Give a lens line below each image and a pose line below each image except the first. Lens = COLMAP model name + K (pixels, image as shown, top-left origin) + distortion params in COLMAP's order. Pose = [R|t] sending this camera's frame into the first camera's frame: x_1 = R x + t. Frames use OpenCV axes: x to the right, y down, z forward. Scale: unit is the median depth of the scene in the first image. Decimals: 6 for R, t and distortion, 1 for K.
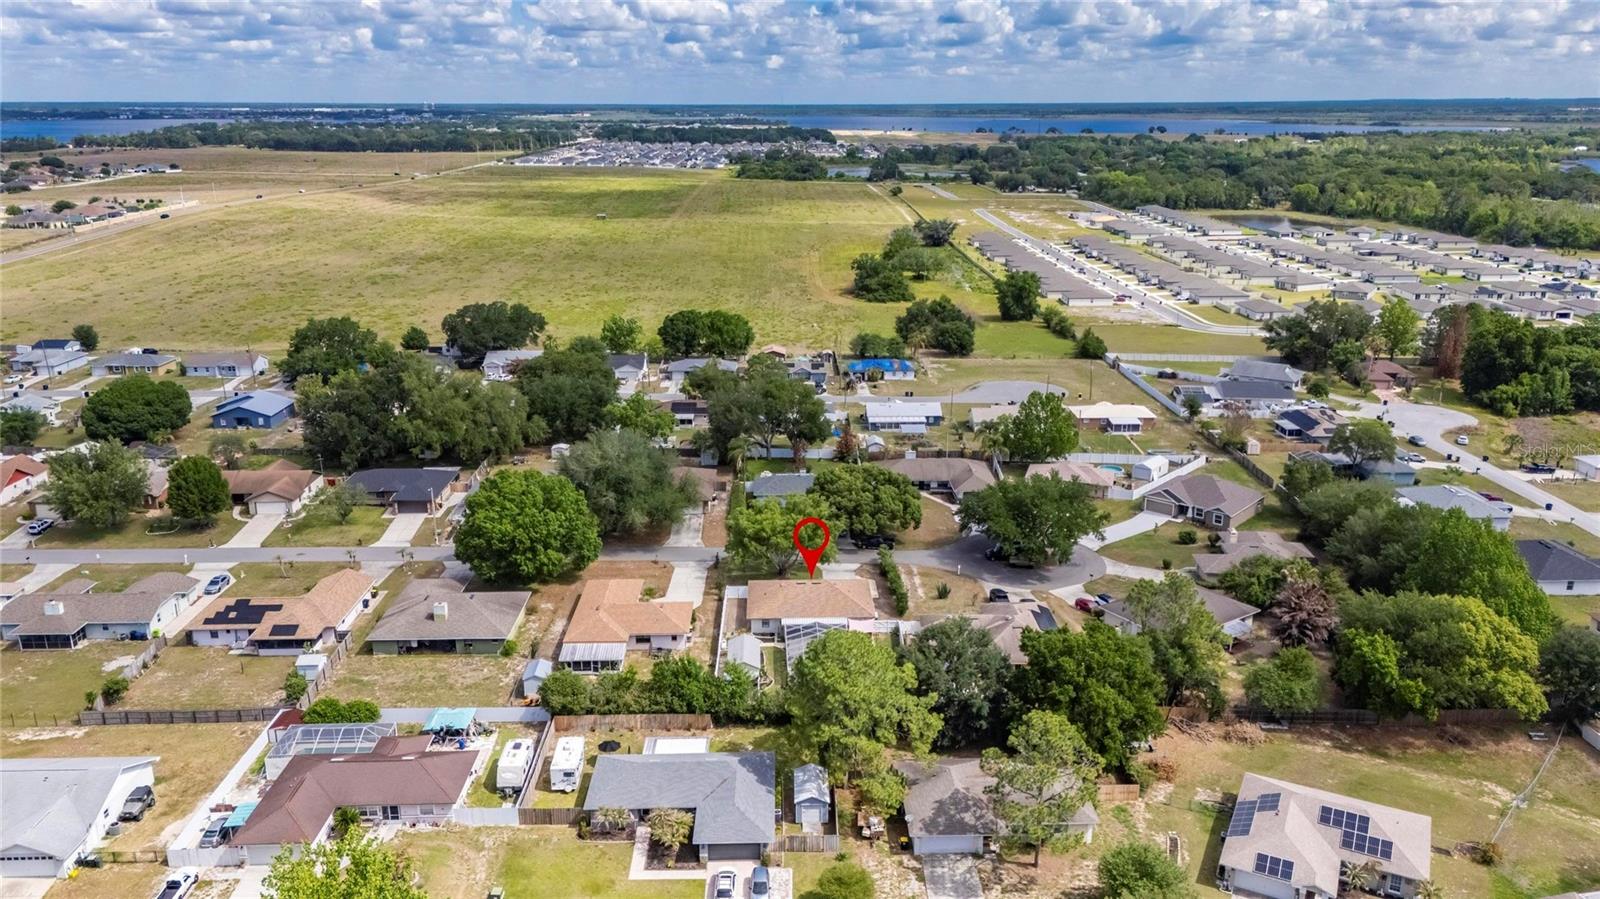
lens RADIAL K [[1173.7, 0, 809.4], [0, 1173.7, 452.9], [0, 0, 1]] dist [0.073563, -0.070638]
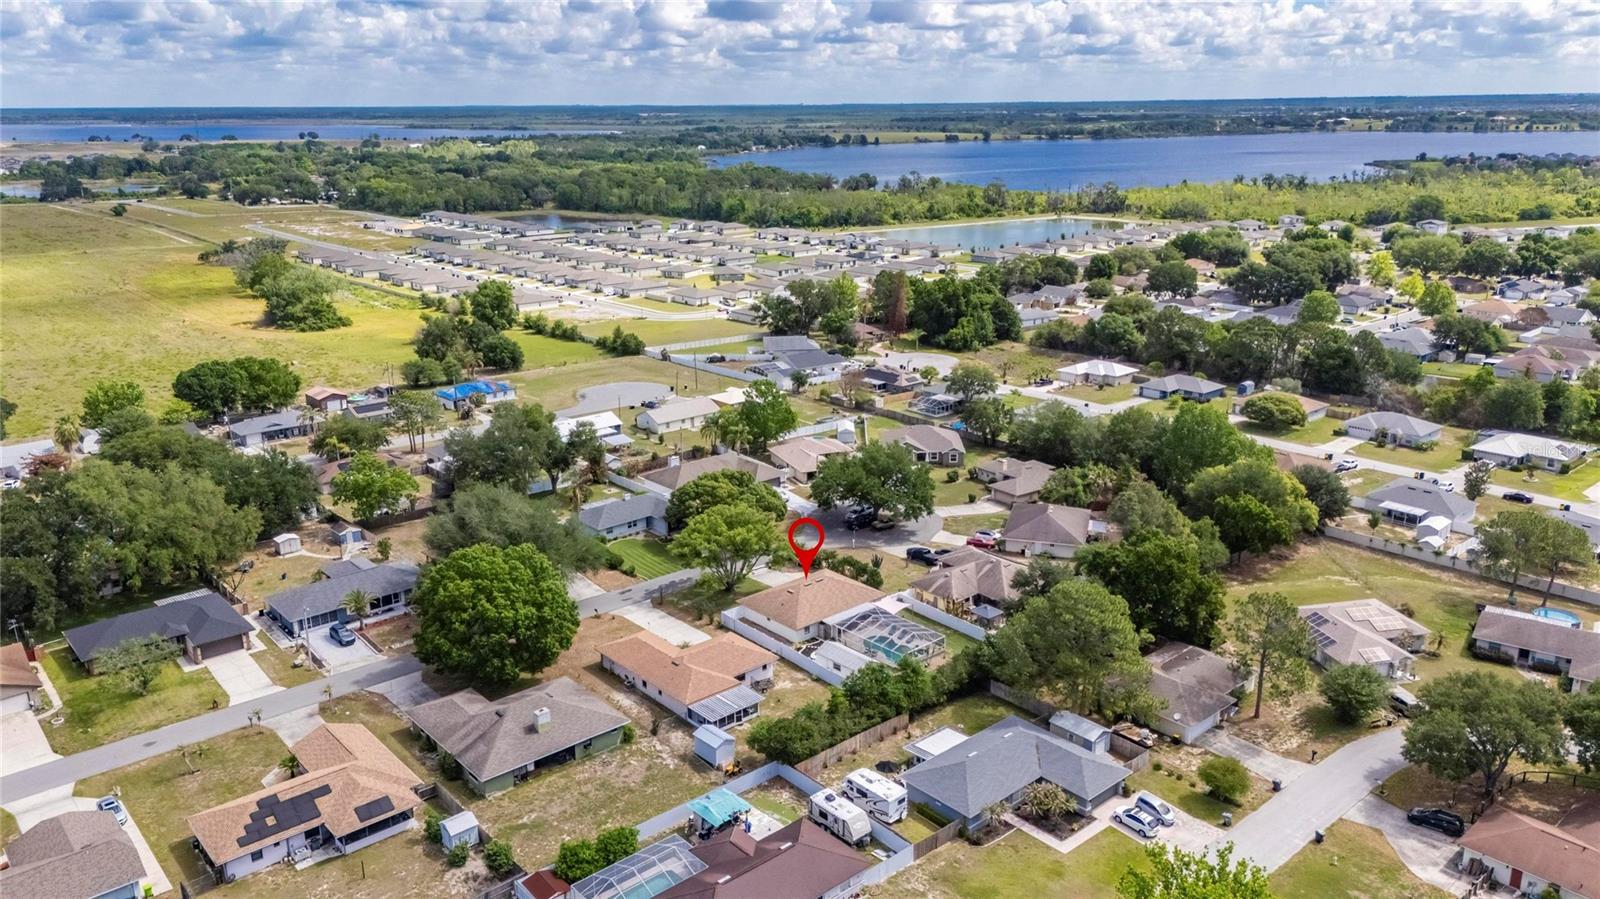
lens RADIAL K [[1169.0, 0, 810.9], [0, 1169.0, 454.9], [0, 0, 1]] dist [0.097731, -0.117733]
pose [[0.763475, -0.190405, 0.617132, -0.529989], [0.191763, 0.979293, 0.064907, -0.054858], [-0.616712, 0.068788, 0.784178, 0.177413]]
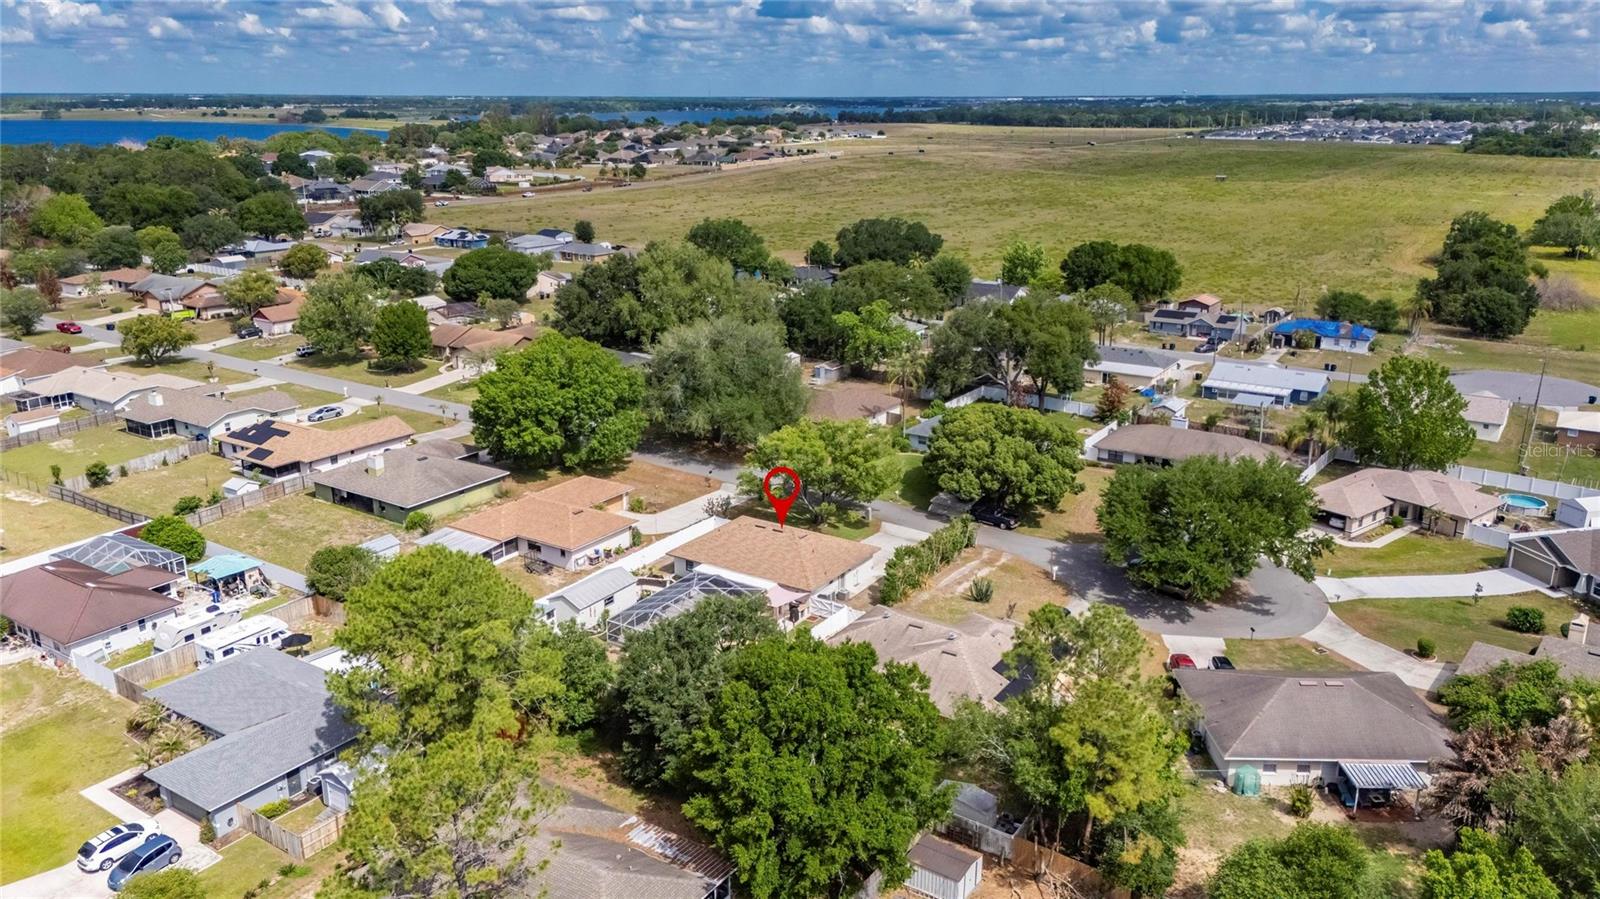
lens RADIAL K [[1173.7, 0, 809.4], [0, 1173.7, 452.9], [0, 0, 1]] dist [0.073563, -0.070638]
pose [[0.819917, 0.166891, -0.547616, 0.353416], [-0.164037, 0.984944, 0.054567, 0.019947], [0.548477, 0.045089, 0.834949, 0.363430]]
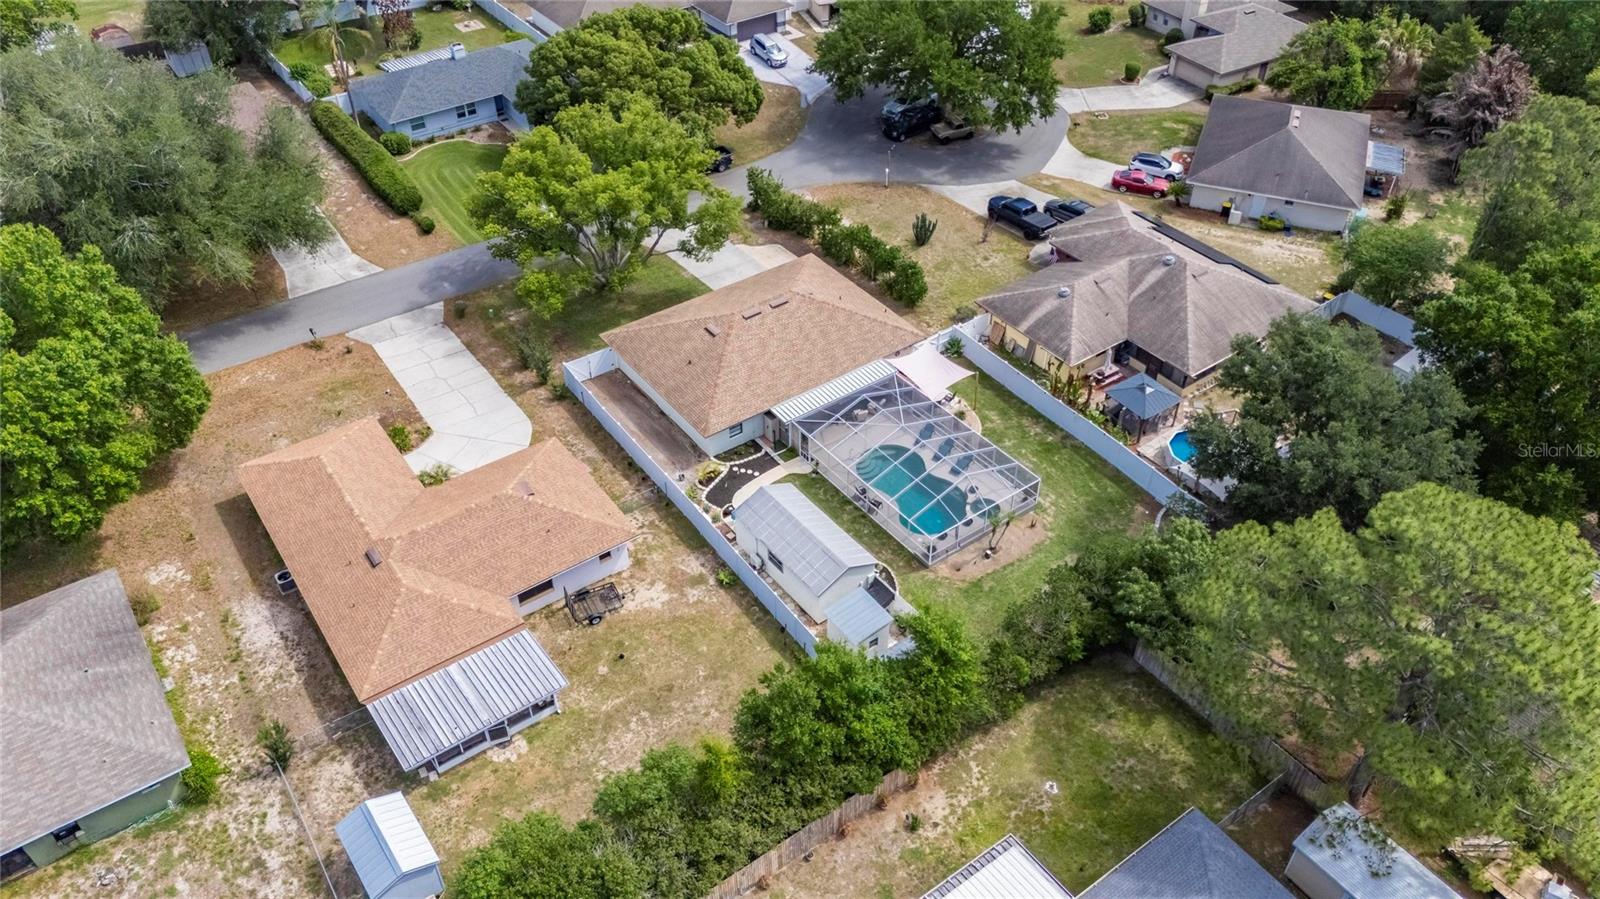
lens RADIAL K [[1173.7, 0, 809.4], [0, 1173.7, 452.9], [0, 0, 1]] dist [0.073563, -0.070638]
pose [[0.823175, -0.371050, 0.429773, -0.180844], [0.163235, 0.879626, 0.446780, -0.037068], [-0.543817, -0.297624, 0.784655, 0.535716]]
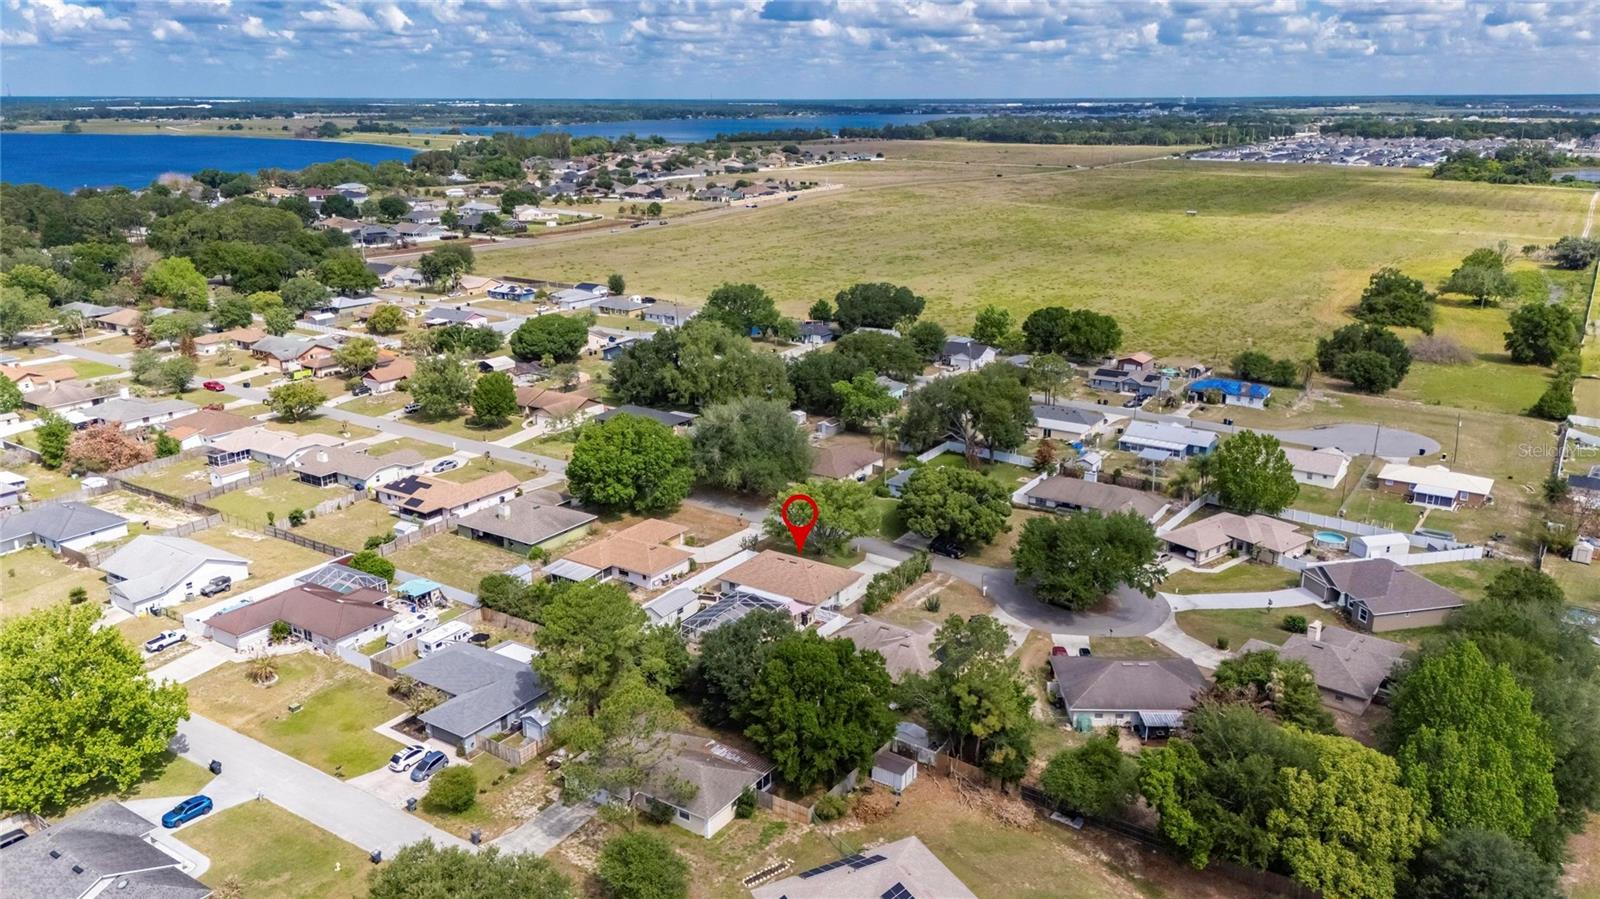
lens RADIAL K [[1177.1, 0, 810.2], [0, 1177.1, 441.1], [0, 0, 1]] dist [0.085250, -0.088351]
pose [[0.819506, 0.160978, -0.549997, 0.500468], [-0.163866, 0.985488, 0.044279, -0.037007], [0.549143, 0.053839, 0.833992, 0.121399]]
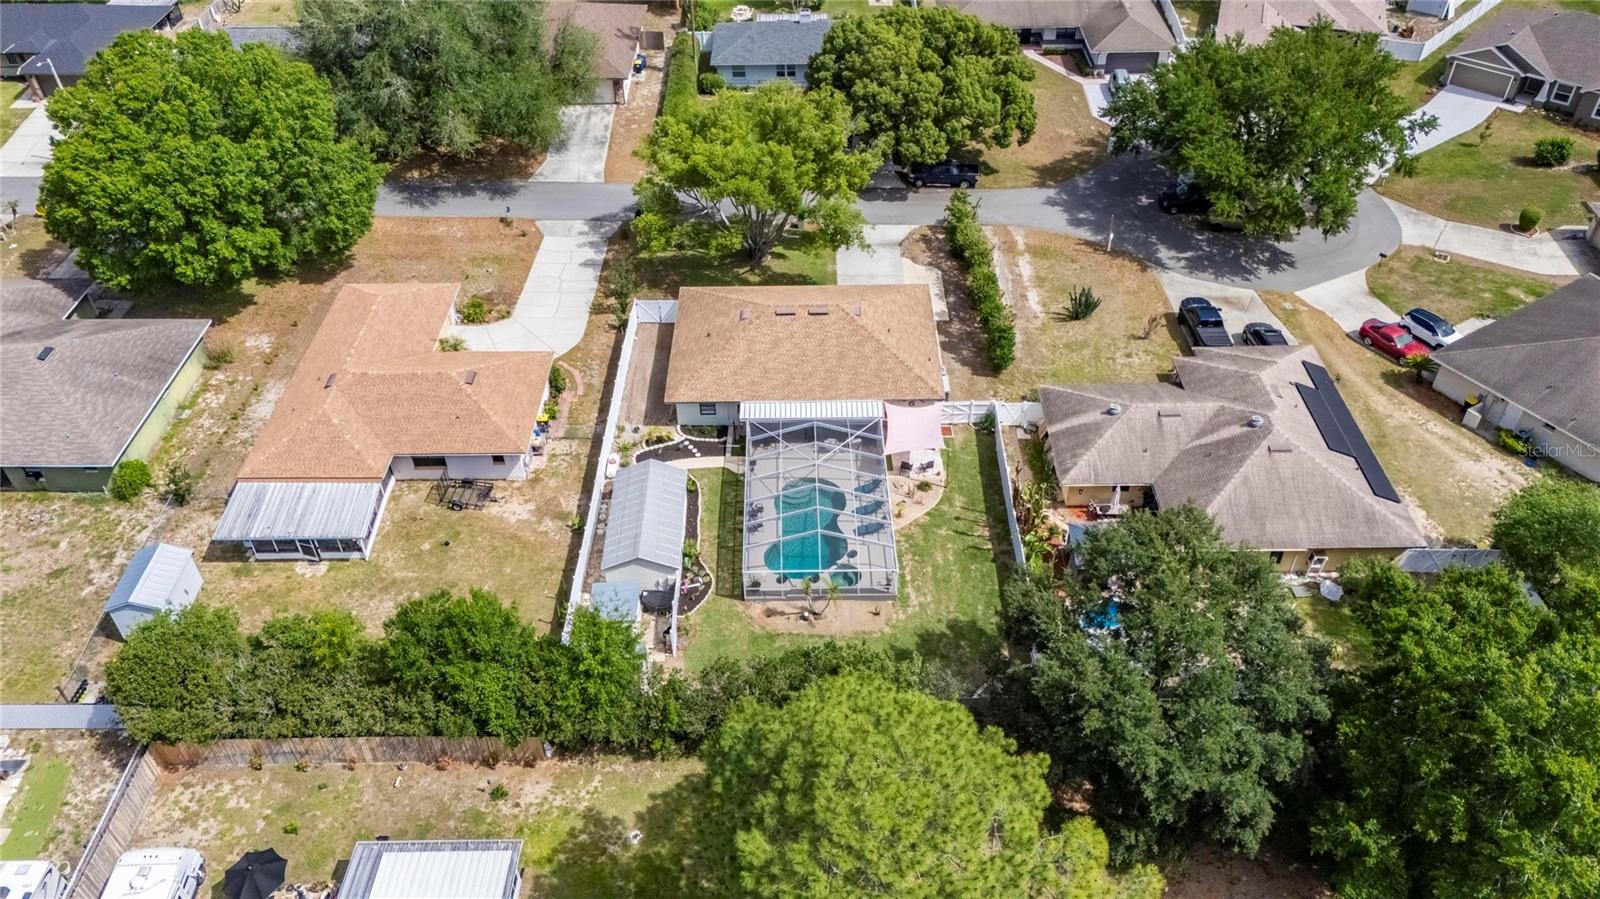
lens RADIAL K [[1173.7, 0, 809.4], [0, 1173.7, 452.9], [0, 0, 1]] dist [0.073563, -0.070638]
pose [[0.999645, 0.008176, -0.025368, 0.012635], [0.002879, 0.913095, 0.407737, -0.023056], [0.026497, -0.407665, 0.912747, 0.487739]]
